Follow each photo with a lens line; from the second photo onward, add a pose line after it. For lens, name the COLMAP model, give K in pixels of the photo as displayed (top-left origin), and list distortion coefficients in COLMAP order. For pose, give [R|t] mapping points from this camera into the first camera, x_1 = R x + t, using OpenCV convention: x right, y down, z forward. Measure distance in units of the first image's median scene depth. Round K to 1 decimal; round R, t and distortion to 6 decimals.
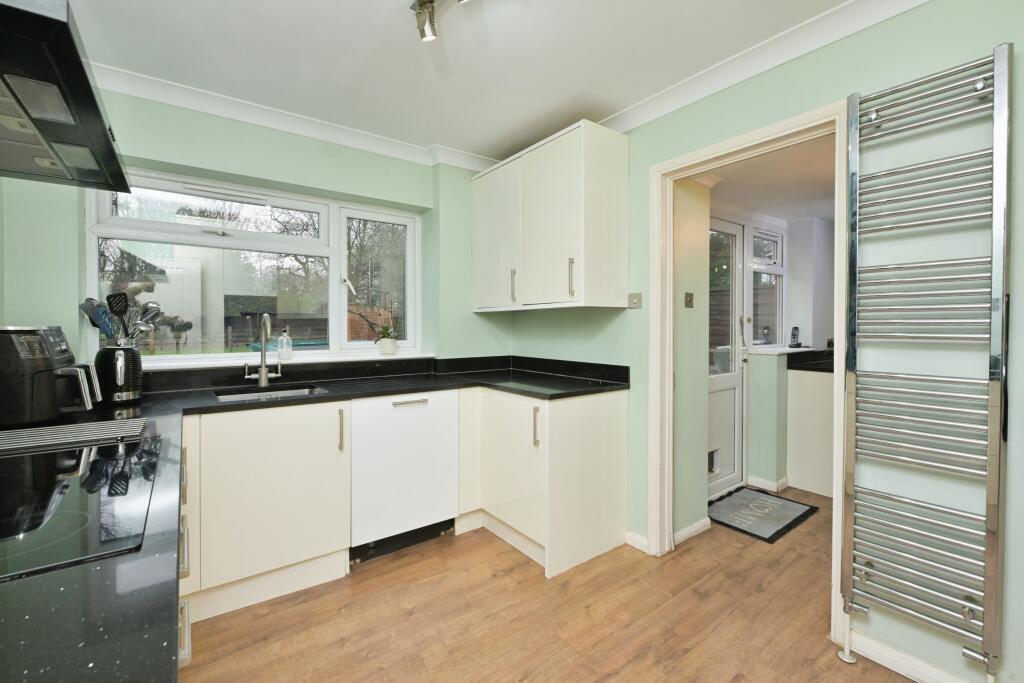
lens RADIAL K [[439.9, 0, 511.6], [0, 439.9, 335.1], [0, 0, 1]] dist [-0.003560, -0.000393]
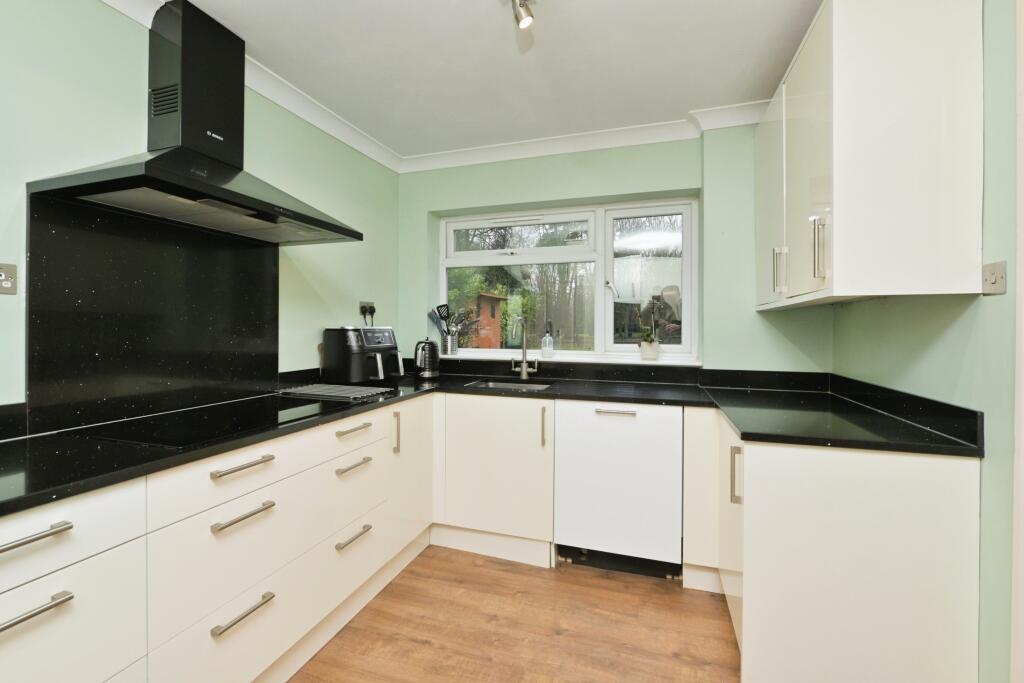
lens RADIAL K [[439.9, 0, 509.2], [0, 439.9, 334.6], [0, 0, 1]] dist [-0.003560, -0.000393]
pose [[0.575936, 0.017204, -0.817314, 0.374446], [-0.024433, 0.999694, 0.003826, -0.005220], [0.817130, 0.017766, 0.576180, 0.287765]]
